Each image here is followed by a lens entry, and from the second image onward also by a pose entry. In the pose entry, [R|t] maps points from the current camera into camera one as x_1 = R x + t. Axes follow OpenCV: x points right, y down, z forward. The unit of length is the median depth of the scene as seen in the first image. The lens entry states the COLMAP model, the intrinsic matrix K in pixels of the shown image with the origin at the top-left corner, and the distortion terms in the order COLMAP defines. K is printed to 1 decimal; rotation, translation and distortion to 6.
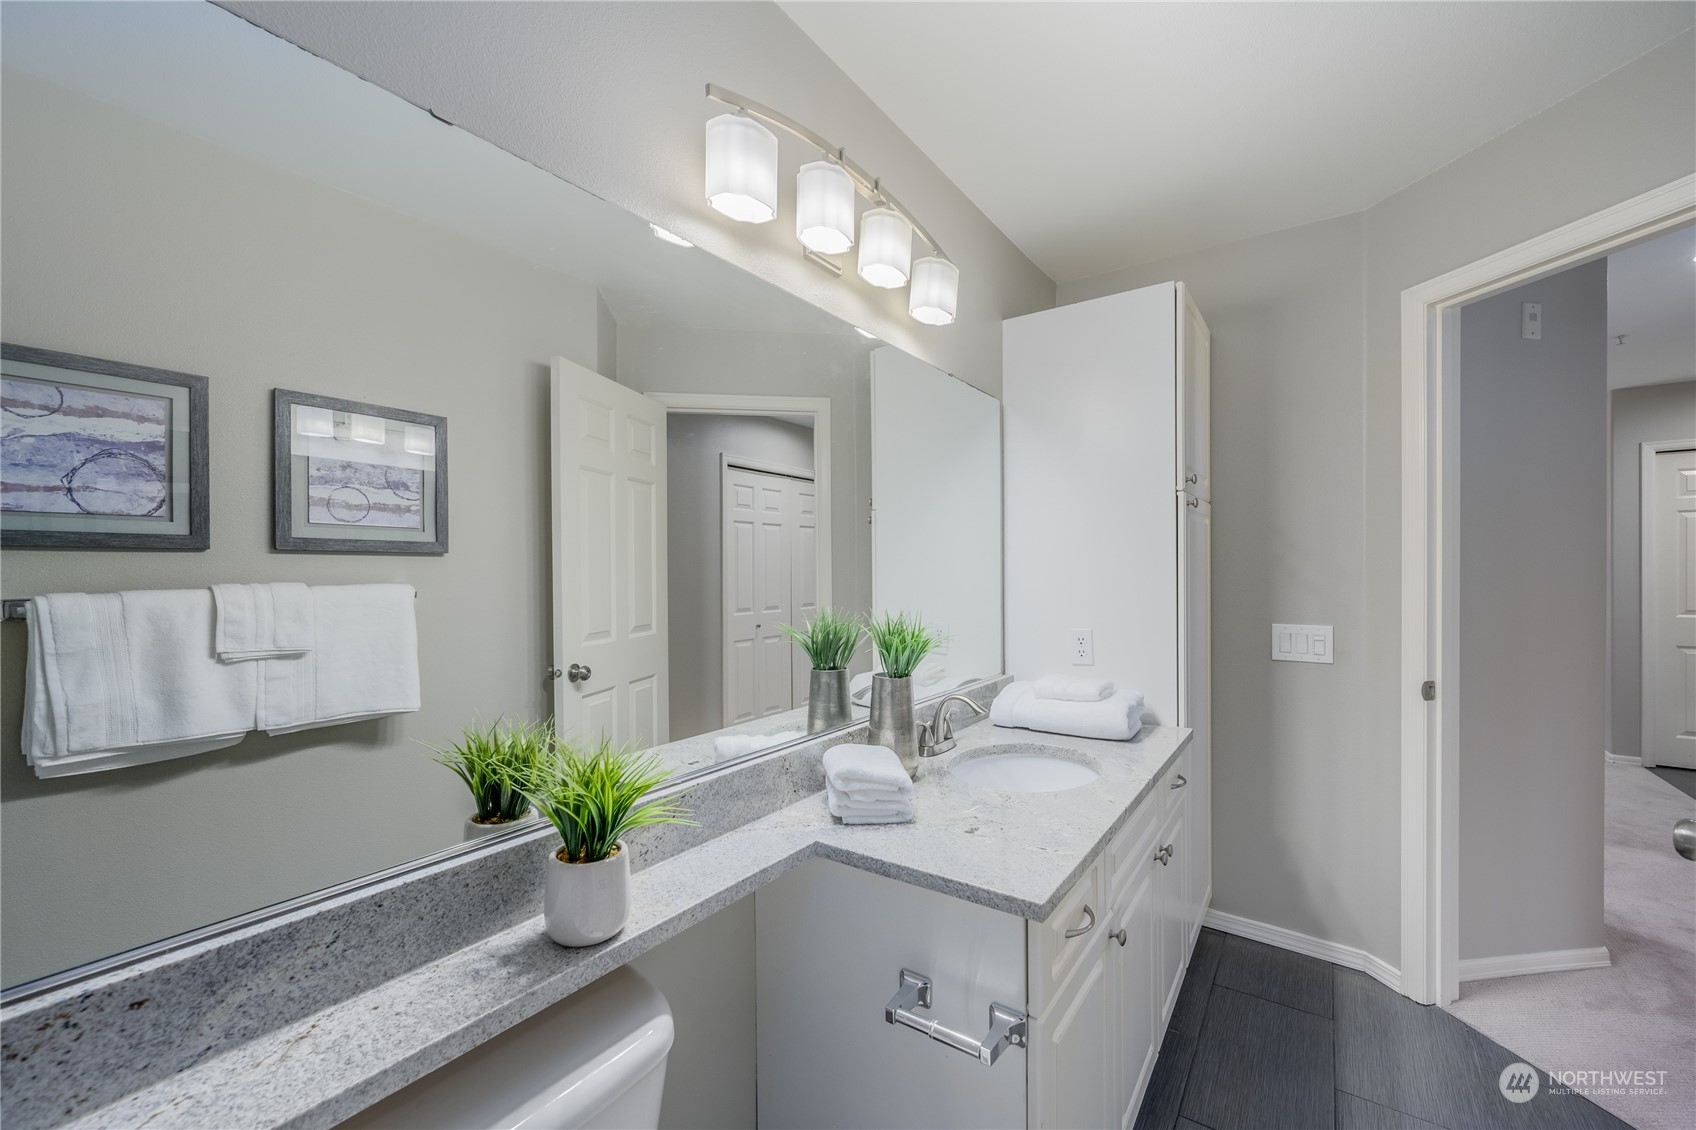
lens RADIAL K [[668.4, 0, 859.2], [0, 668.4, 568.6], [0, 0, 1]] dist [-0.001809, 0.000308]
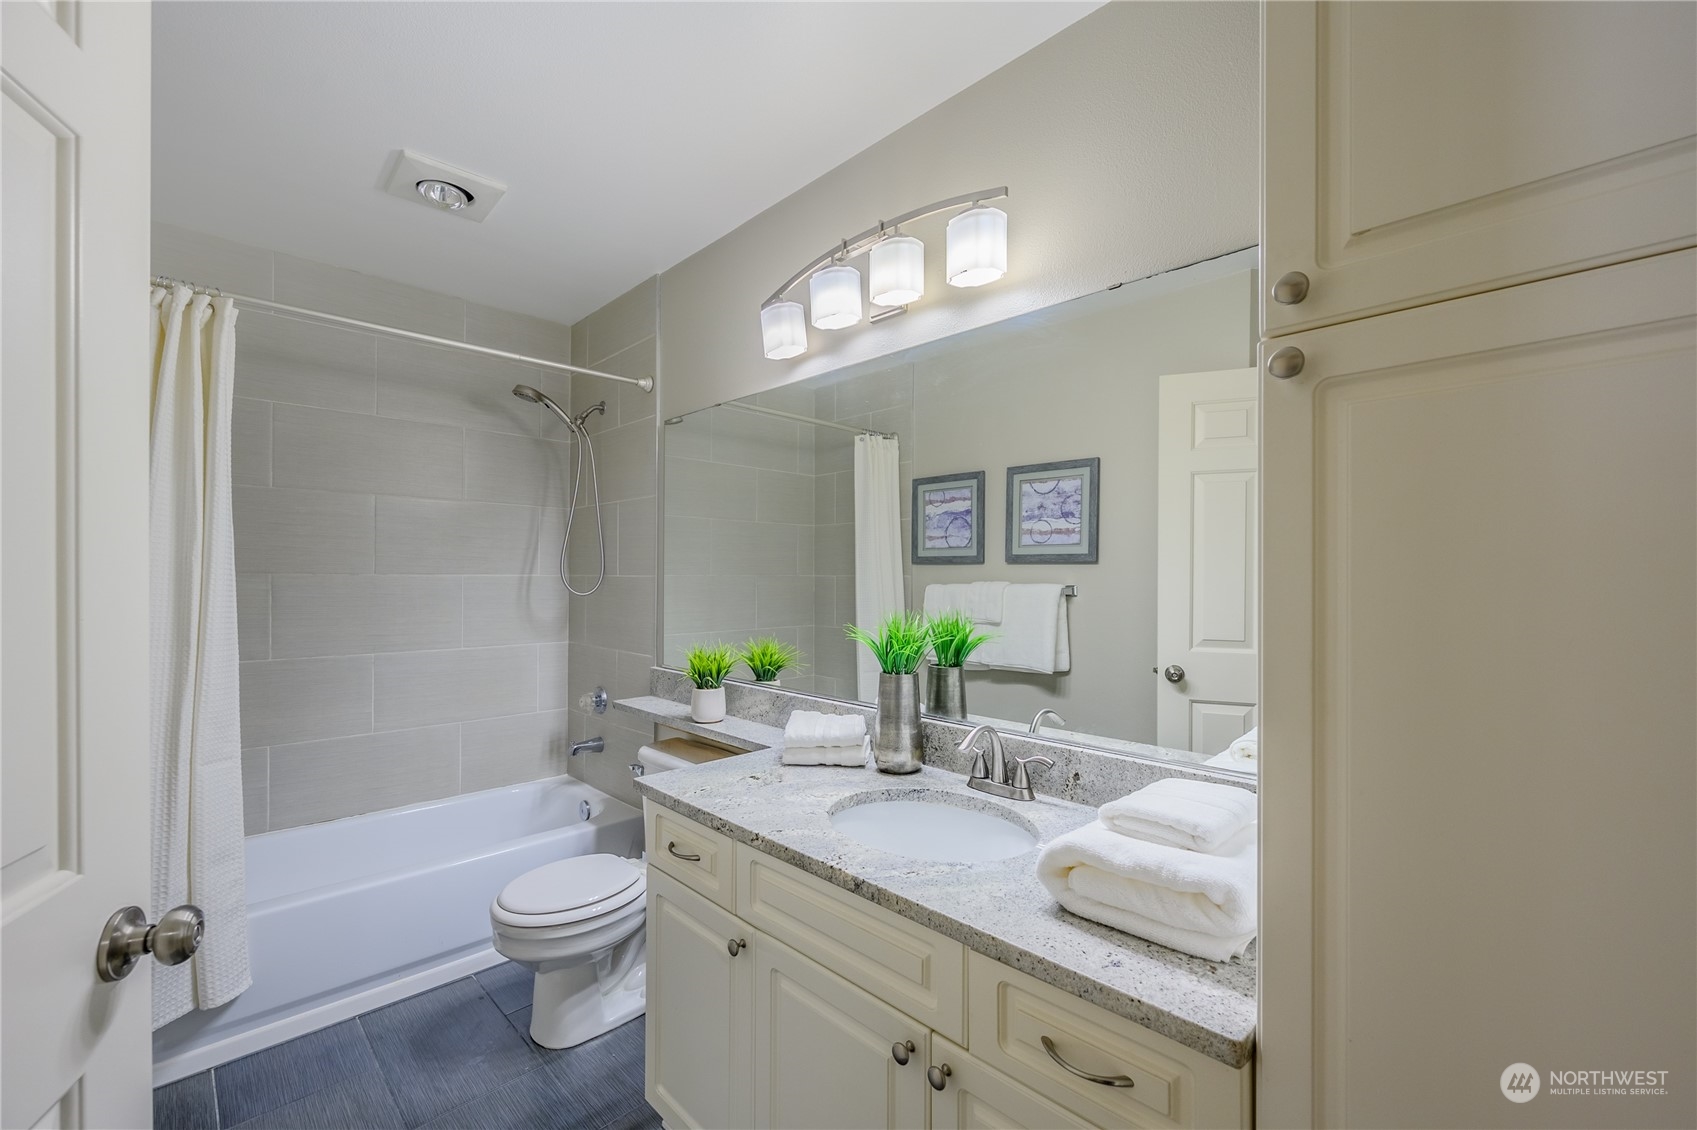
lens RADIAL K [[668.8, 0, 855.8], [0, 668.8, 572.9], [0, 0, 1]] dist [-0.001809, 0.000308]
pose [[-0.150933, -0.002931, -0.988540, 0.847335], [-0.008182, 0.999965, -0.001715, 0.005450], [0.988510, 0.007830, -0.150952, 0.844547]]
